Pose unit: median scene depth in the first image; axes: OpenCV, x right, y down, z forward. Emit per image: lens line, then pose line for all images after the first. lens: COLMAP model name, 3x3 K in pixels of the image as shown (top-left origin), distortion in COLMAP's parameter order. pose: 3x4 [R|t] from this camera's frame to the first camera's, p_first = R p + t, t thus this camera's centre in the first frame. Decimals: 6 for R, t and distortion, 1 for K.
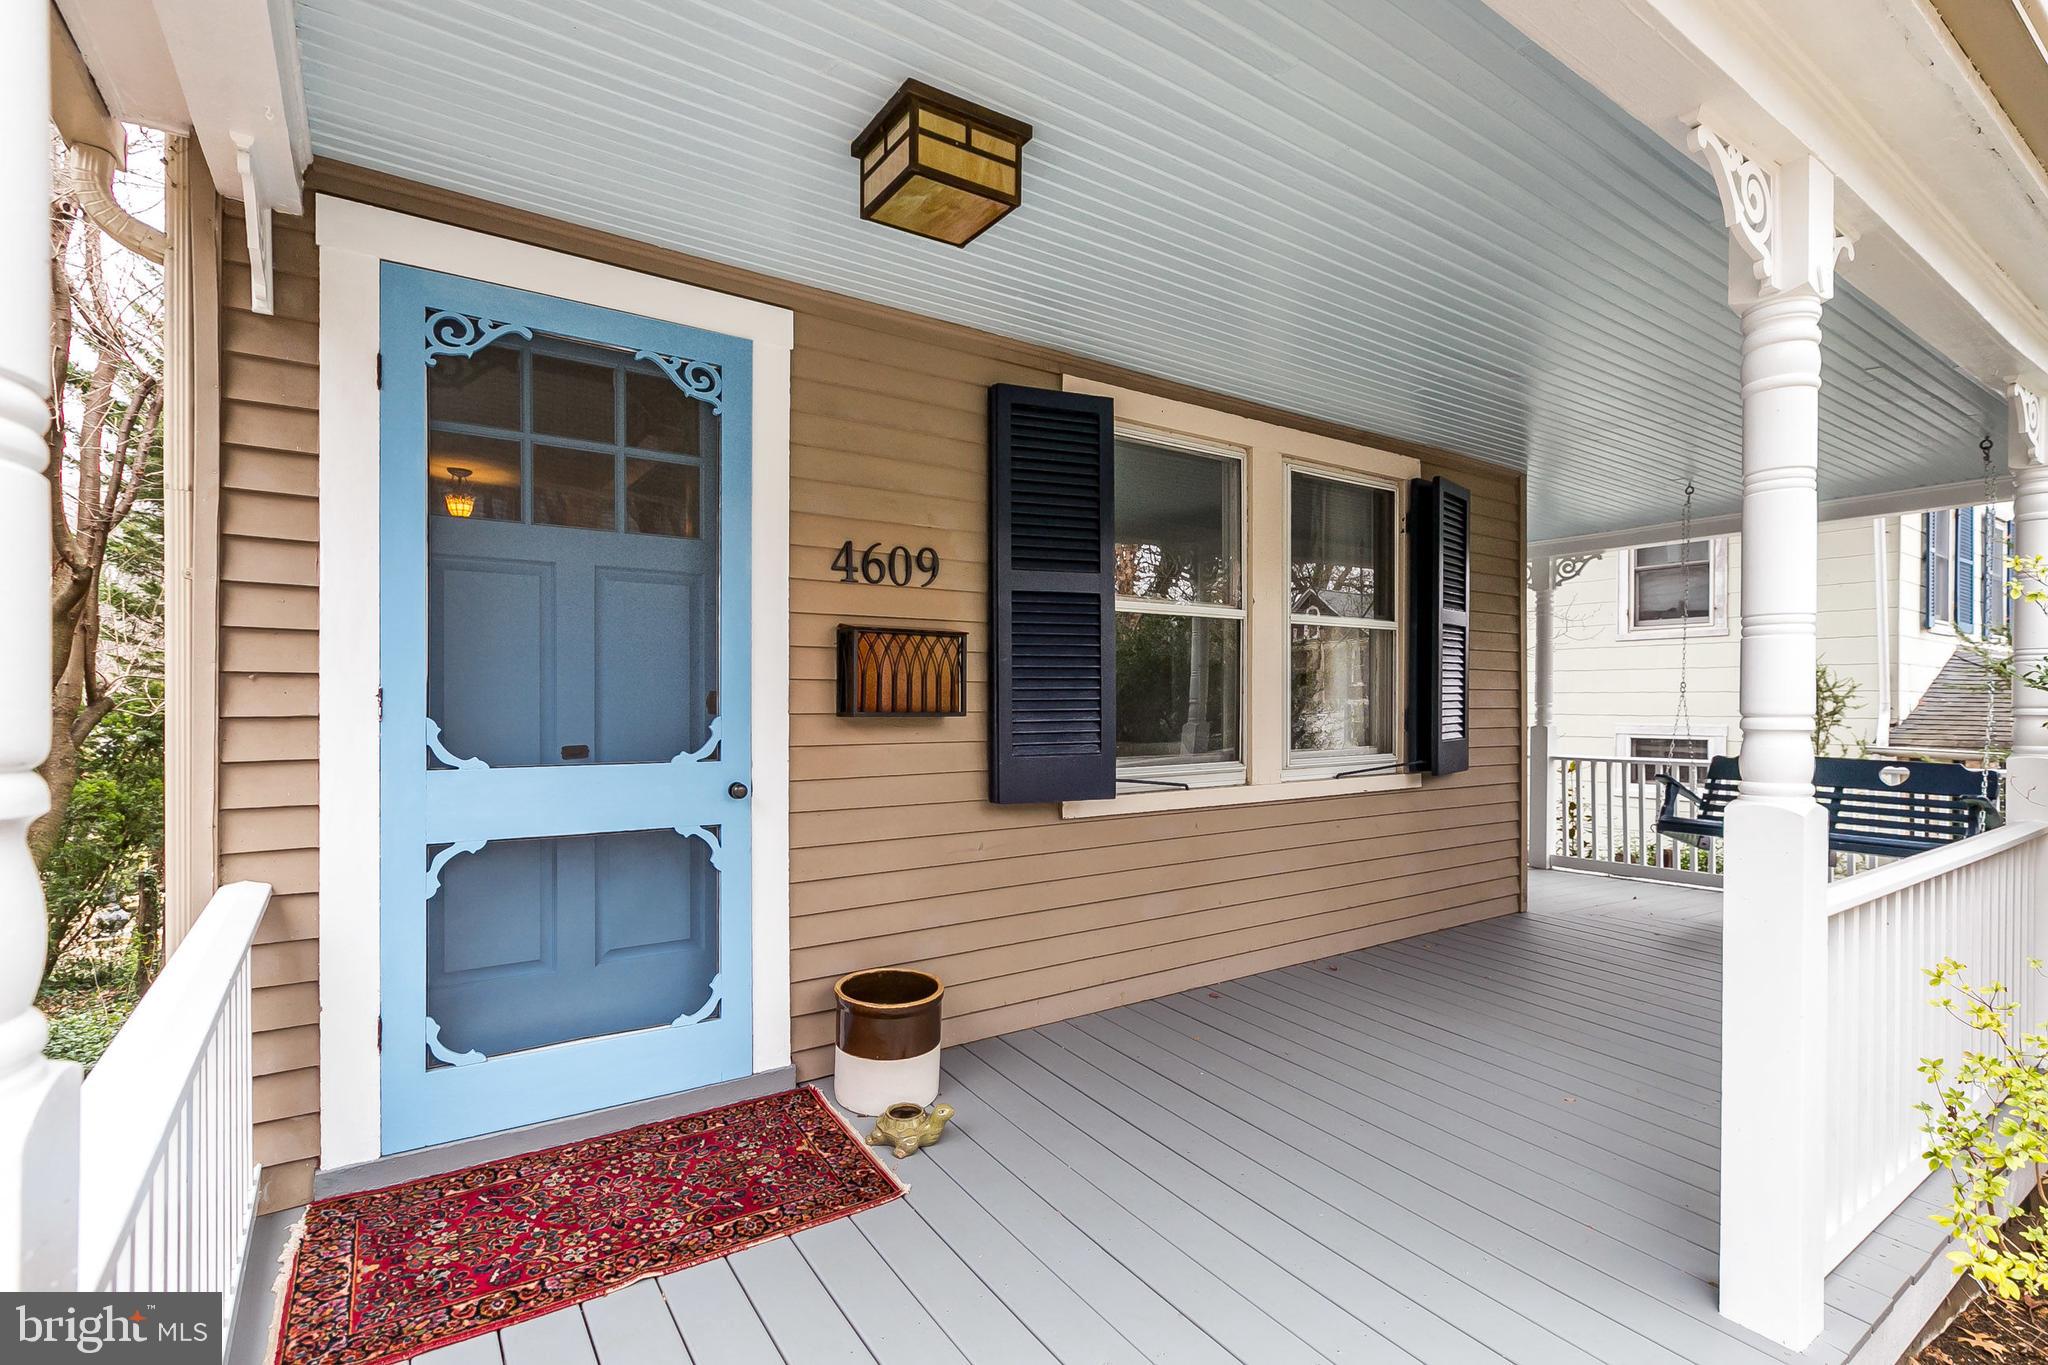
lens RADIAL K [[947.1, 0, 1024.0], [0, 947.1, 682.5], [0, 0, 1]] dist [-0.000469, -0.000120]
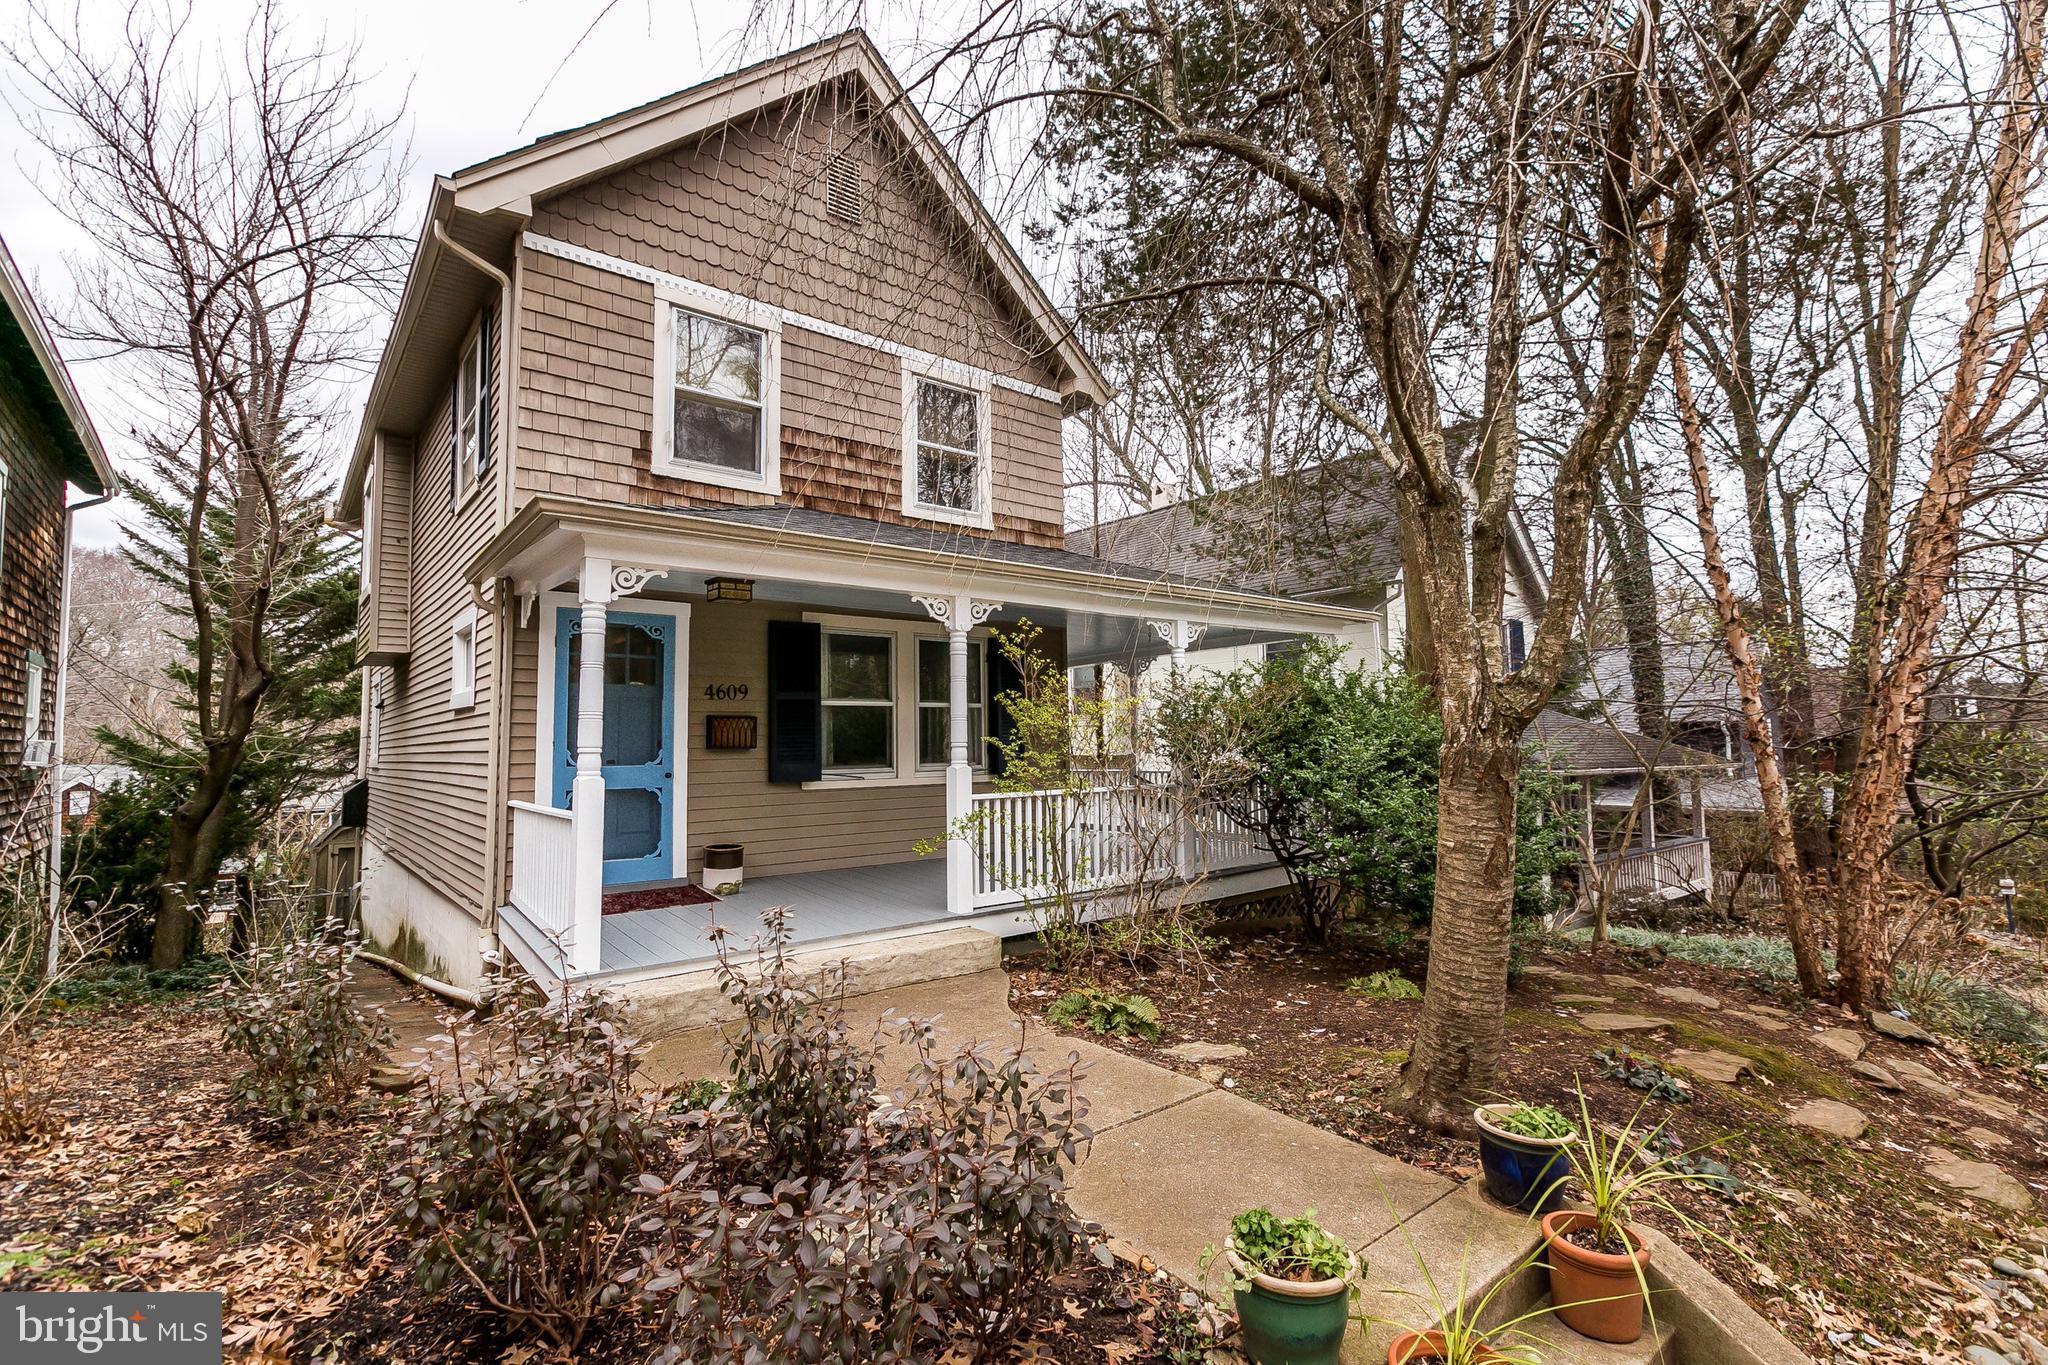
lens RADIAL K [[936.0, 0, 1031.3], [0, 936.0, 654.0], [0, 0, 1]] dist [-0.000551, -0.000170]
pose [[0.996297, -0.014465, 0.084749, 0.493558], [0.021760, 0.996075, -0.085793, 0.014017], [-0.083175, 0.087319, 0.992702, -1.714855]]
